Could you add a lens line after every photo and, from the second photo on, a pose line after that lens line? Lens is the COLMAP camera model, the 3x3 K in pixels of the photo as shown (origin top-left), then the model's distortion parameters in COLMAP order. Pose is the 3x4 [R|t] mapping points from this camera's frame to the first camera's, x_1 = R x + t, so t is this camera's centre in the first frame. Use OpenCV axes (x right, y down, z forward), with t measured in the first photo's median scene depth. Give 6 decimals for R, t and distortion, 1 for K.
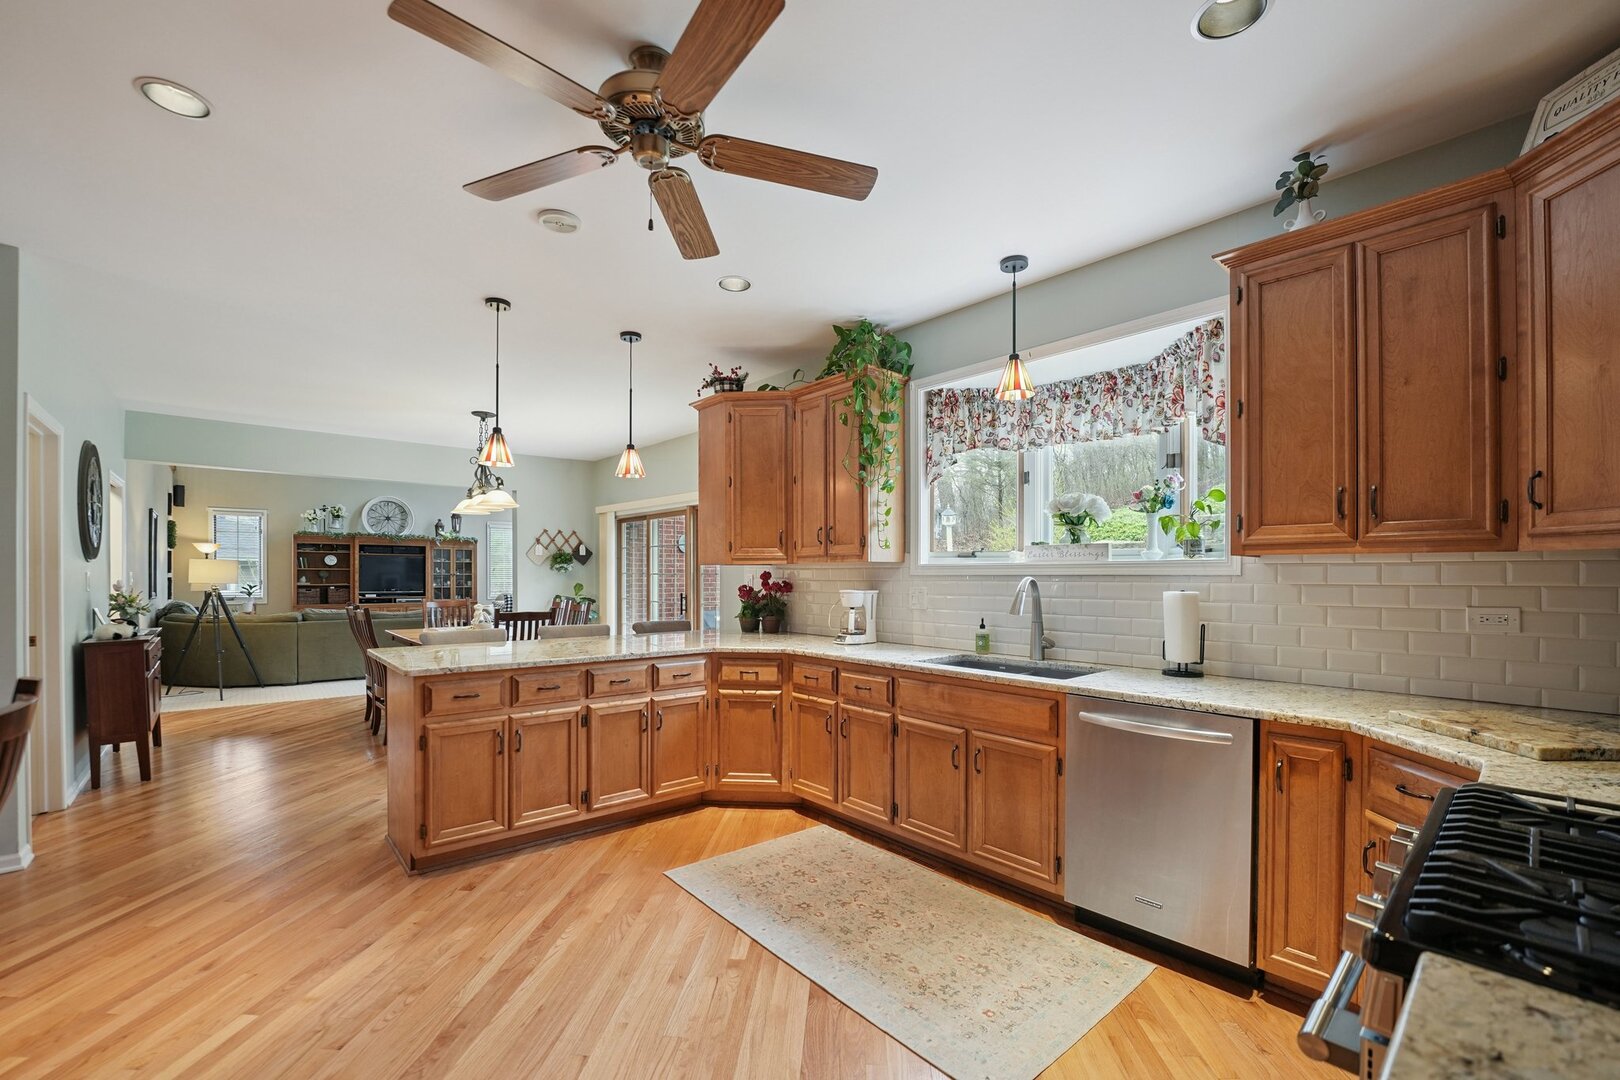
lens RADIAL K [[673.6, 0, 806.5], [0, 673.6, 578.6], [0, 0, 1]] dist [-0.022692, 0.000016]
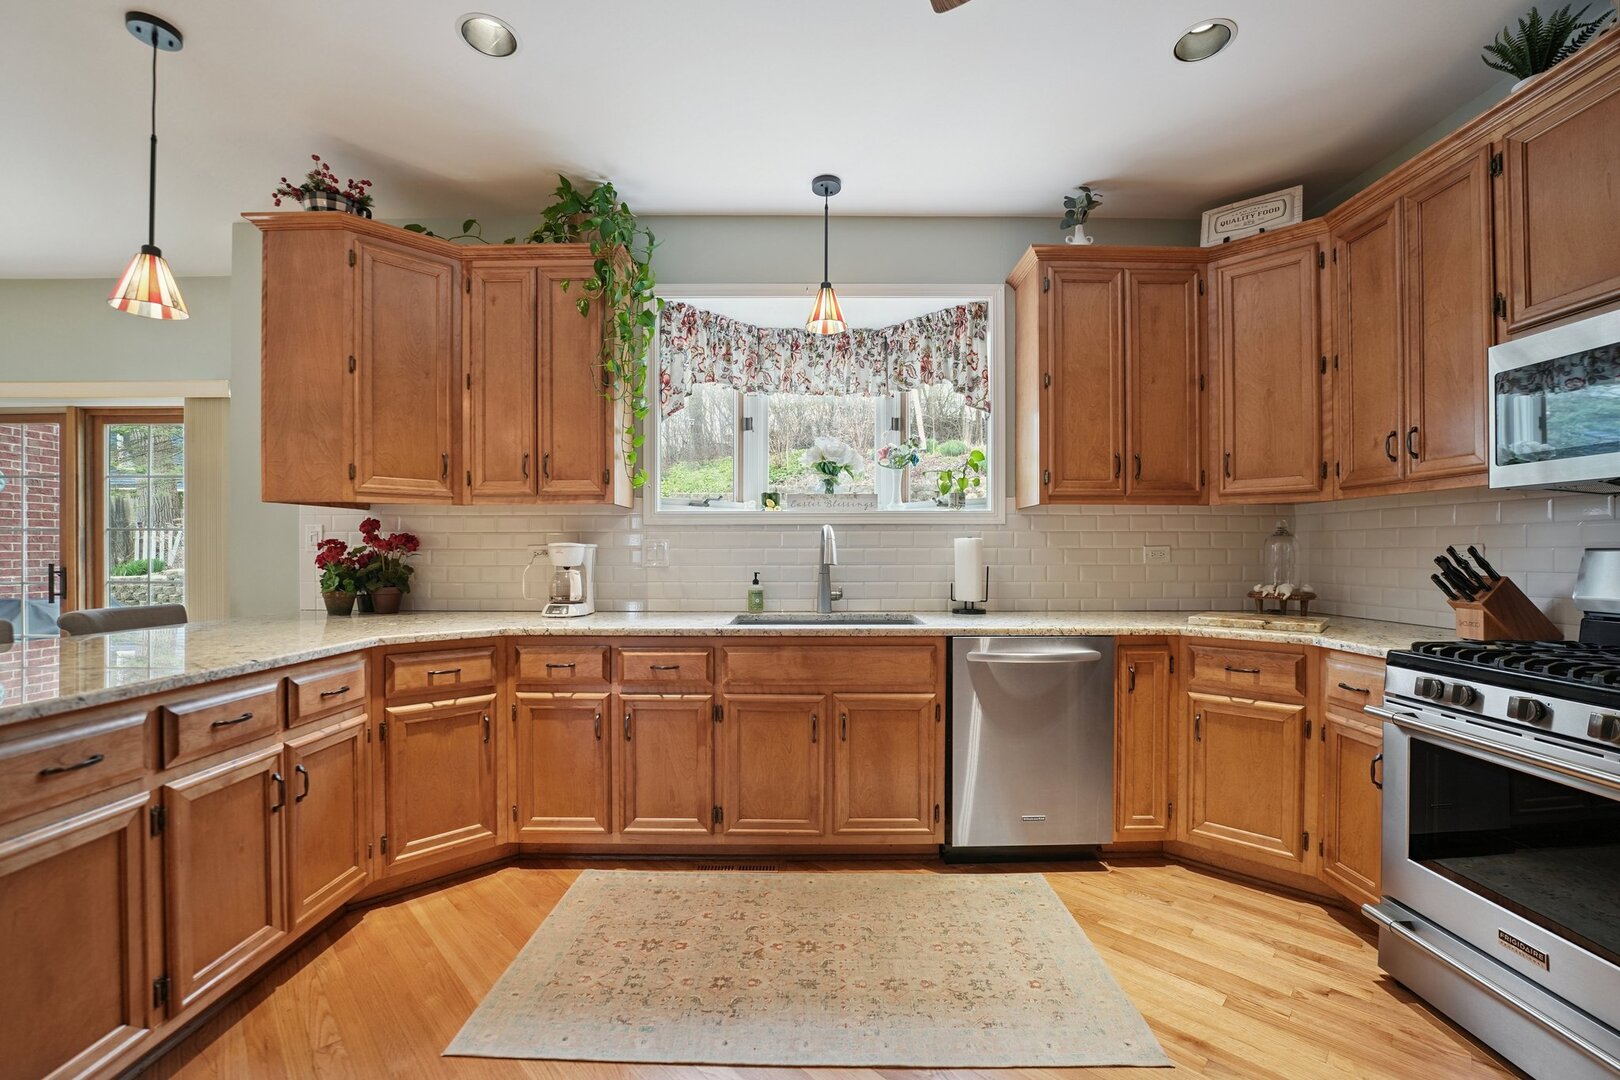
lens RADIAL K [[663.7, 0, 808.7], [0, 663.7, 555.2], [0, 0, 1]] dist [-0.023872, 0.000242]
pose [[0.656196, -0.005441, 0.754571, -0.350883], [0.005946, 0.999980, 0.002039, 0.034414], [-0.754567, 0.003149, 0.656215, 0.372686]]
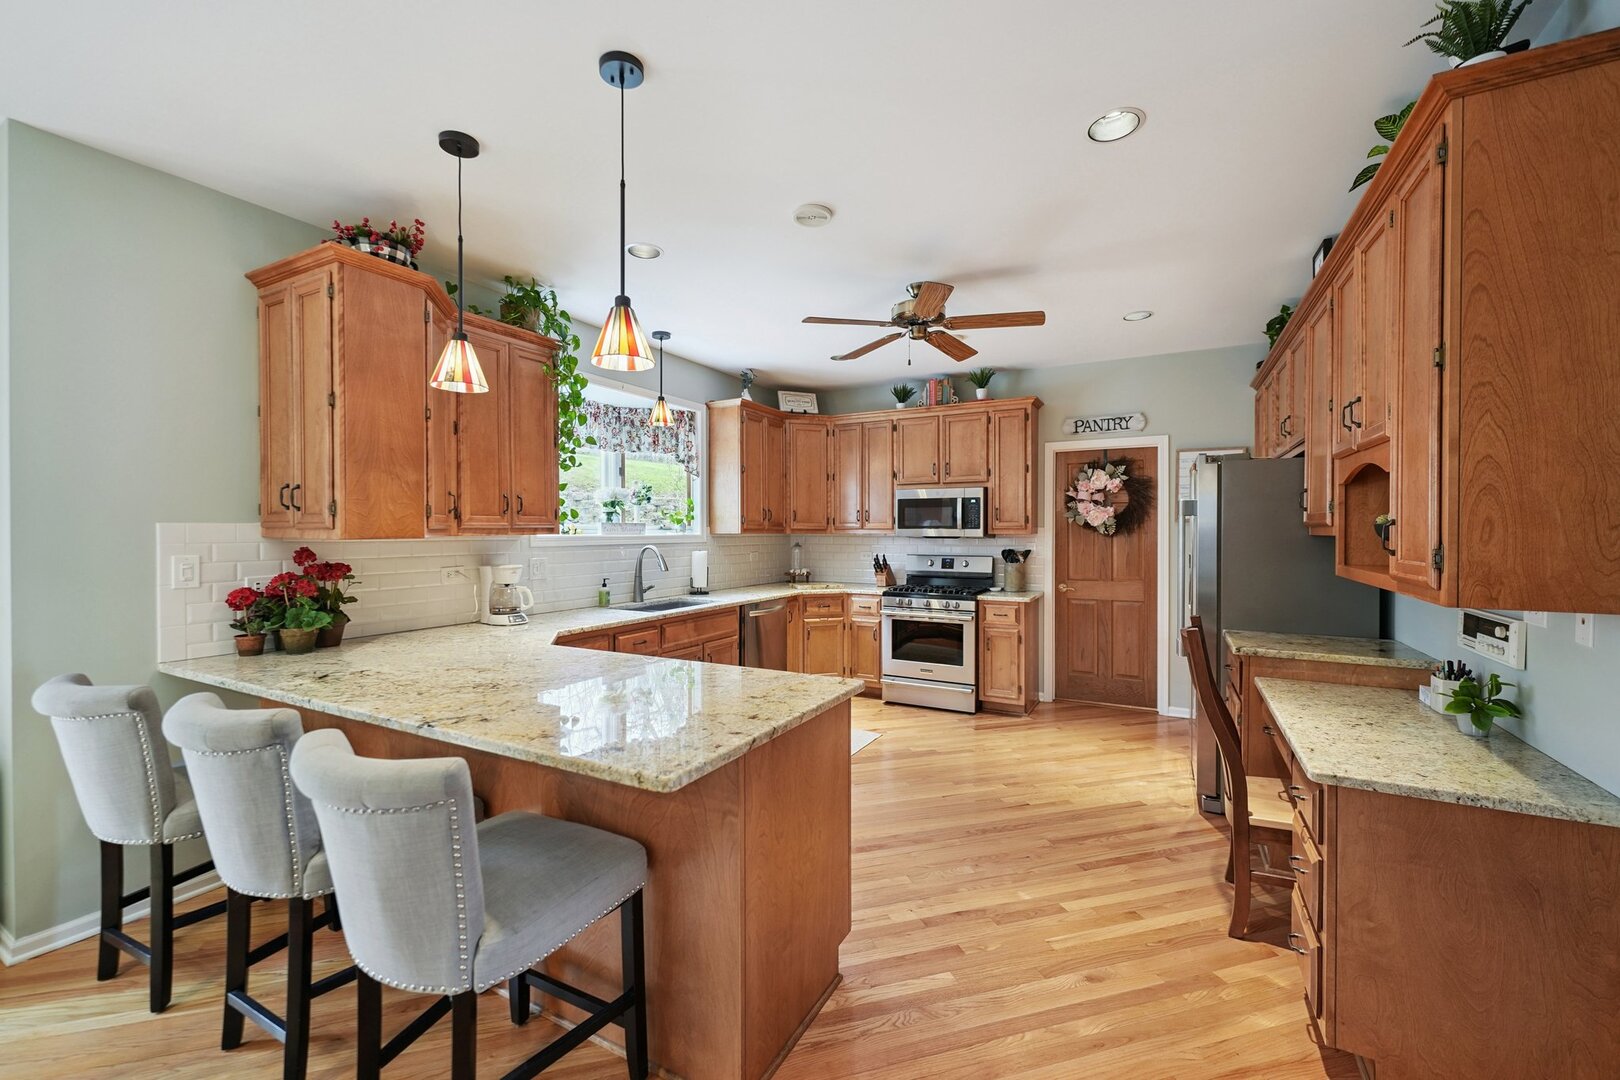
lens RADIAL K [[653.9, 0, 810.0], [0, 653.9, 540.0], [0, 0, 1]] dist [-0.000422, -0.000186]
pose [[-0.347197, -0.015812, 0.937659, -1.039503], [0.004432, 0.999819, 0.018502, -0.036383], [-0.937782, 0.010579, -0.347064, 1.061145]]
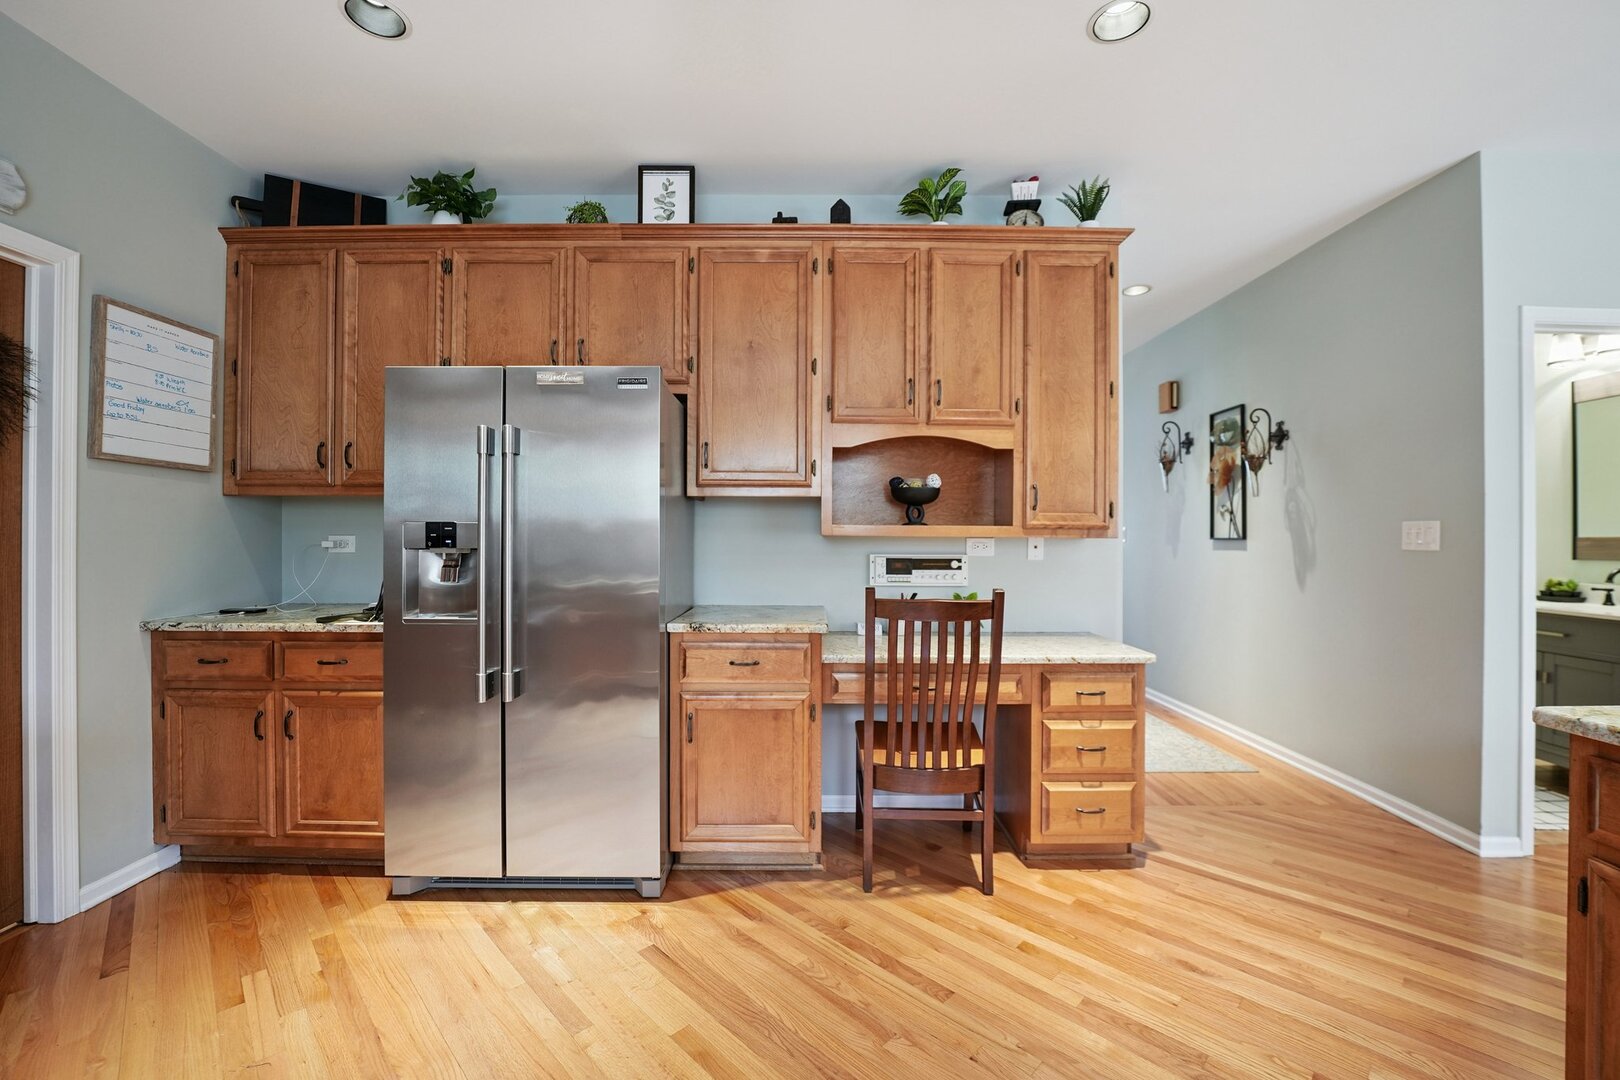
lens RADIAL K [[650.4, 0, 810.0], [0, 650.4, 540.0], [0, 0, 1]] dist [-0.023226, 0.000025]
pose [[-0.660603, -0.006739, -0.750705, 0.029312], [-0.007739, 0.999968, -0.002167, 0.027317], [0.750695, 0.004378, -0.660634, 0.725813]]
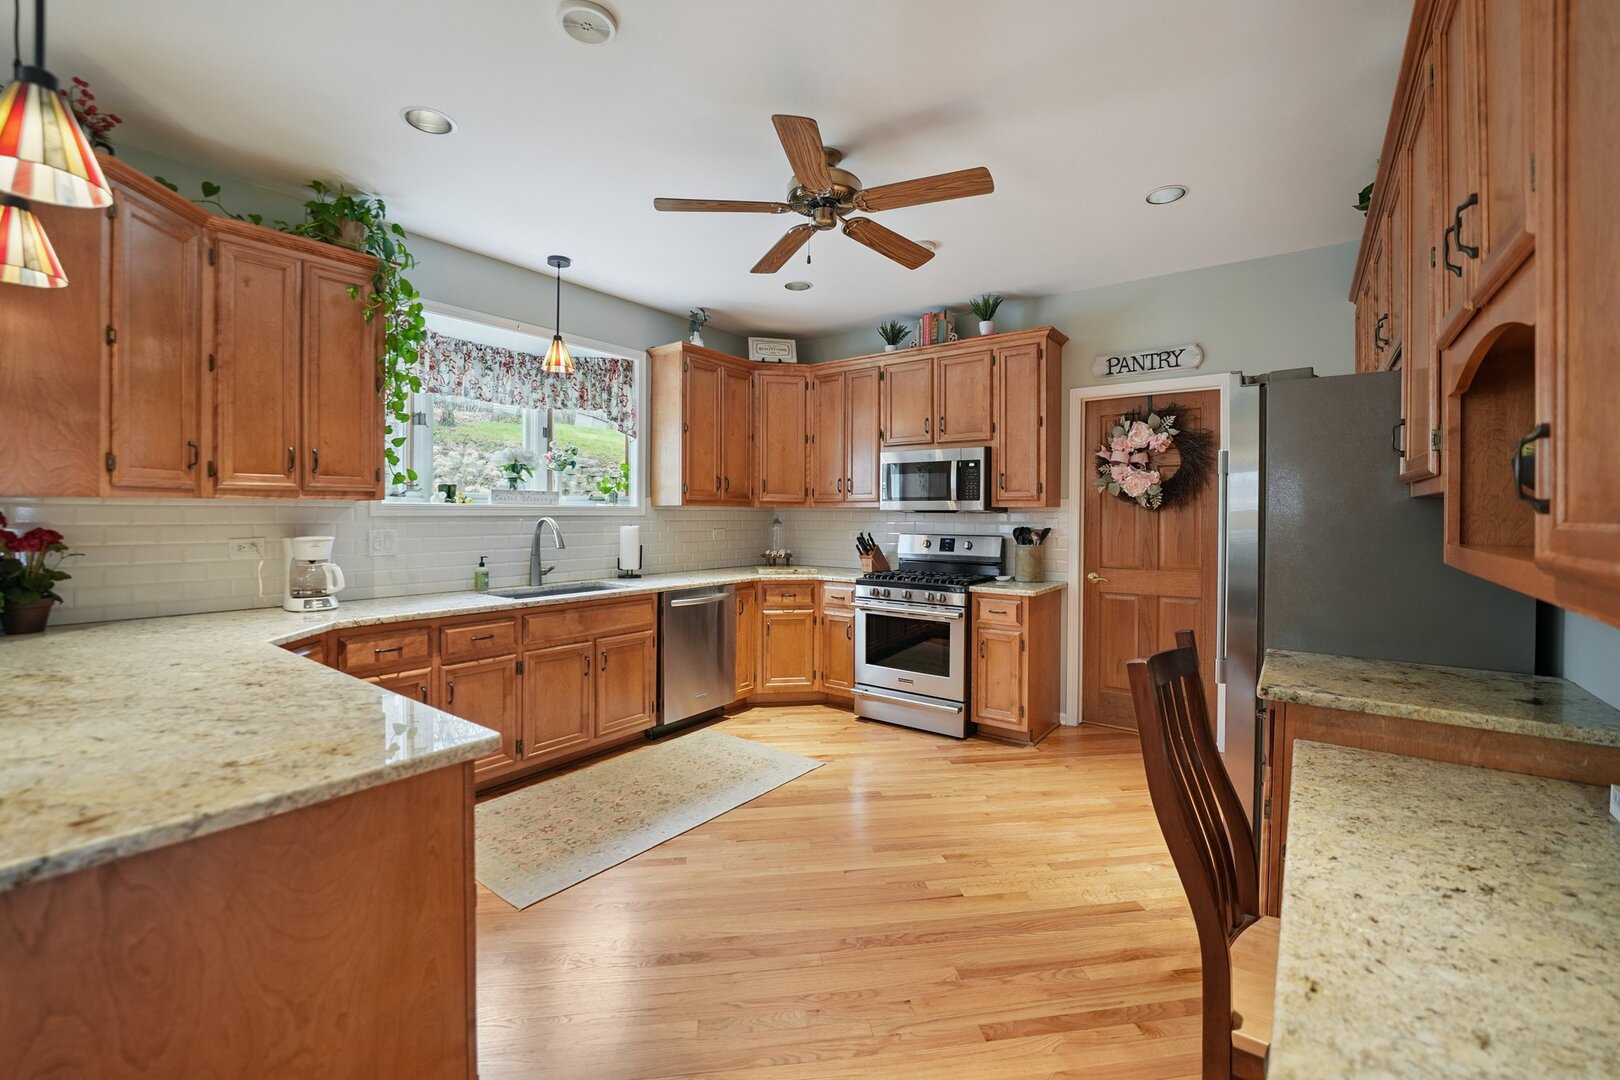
lens RADIAL K [[665.7, 0, 813.4], [0, 665.7, 521.6], [0, 0, 1]] dist [-0.024022, 0.000326]
pose [[-0.209988, -0.014805, 0.977592, -0.861503], [0.000344, 0.999884, 0.015216, -0.012145], [-0.977704, 0.003531, -0.209959, 0.707181]]
